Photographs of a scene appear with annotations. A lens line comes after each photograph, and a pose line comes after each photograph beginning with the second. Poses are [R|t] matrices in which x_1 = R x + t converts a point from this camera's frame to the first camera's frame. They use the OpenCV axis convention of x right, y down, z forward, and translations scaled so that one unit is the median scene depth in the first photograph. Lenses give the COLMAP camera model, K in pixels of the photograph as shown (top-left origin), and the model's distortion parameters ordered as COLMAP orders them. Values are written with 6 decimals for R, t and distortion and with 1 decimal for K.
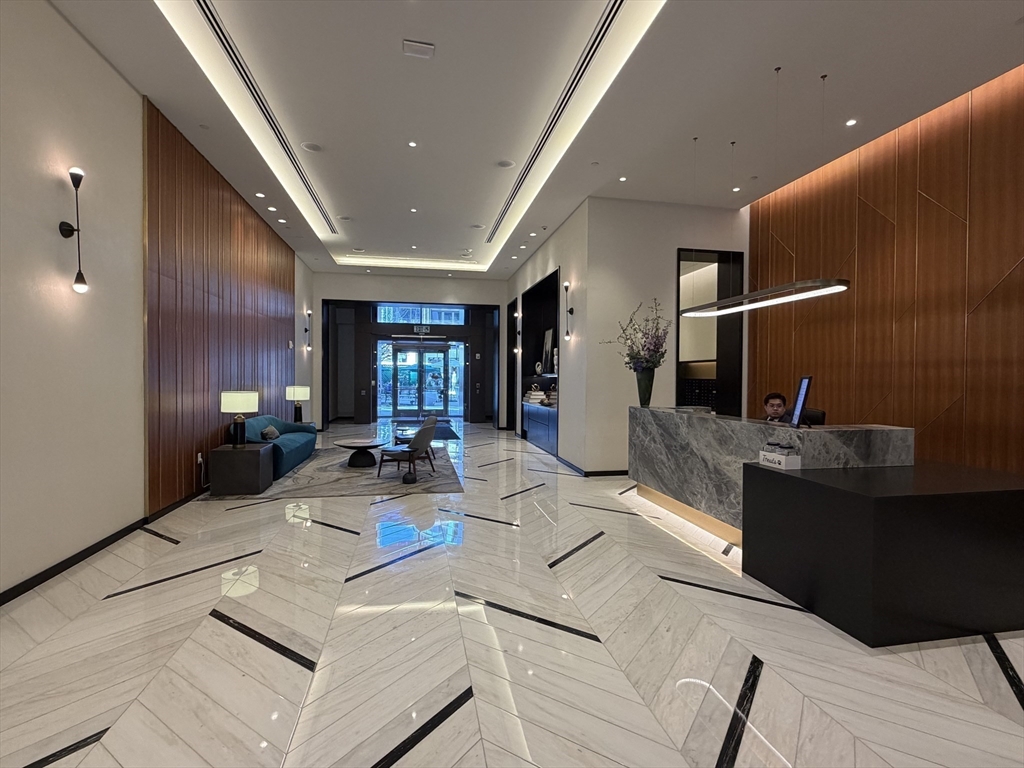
lens RADIAL K [[505.5, 0, 512.0], [0, 505.5, 384.0], [0, 0, 1]] dist [0.000209, 0.000007]
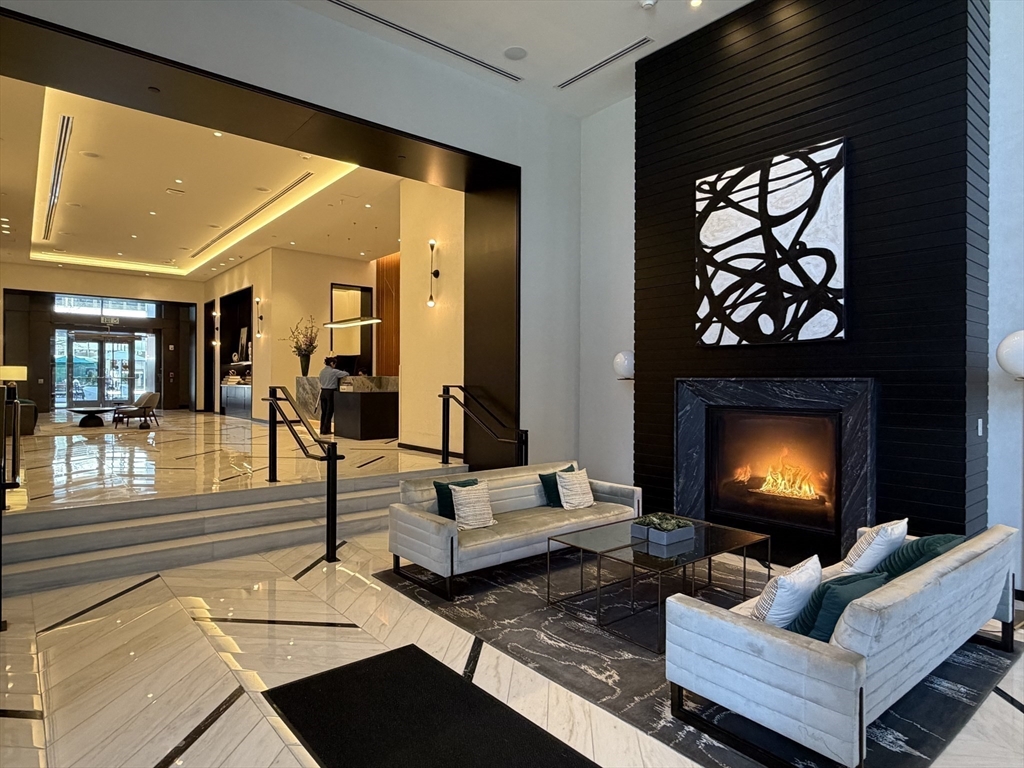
lens RADIAL K [[595.6, 0, 512.0], [0, 595.6, 384.0], [0, 0, 1]] dist [-0.004109, -0.000278]
pose [[0.876985, -0.005194, 0.480489, -0.055446], [0.007784, 0.999964, -0.003398, 0.045030], [-0.480454, 0.006720, 0.876994, -0.632657]]
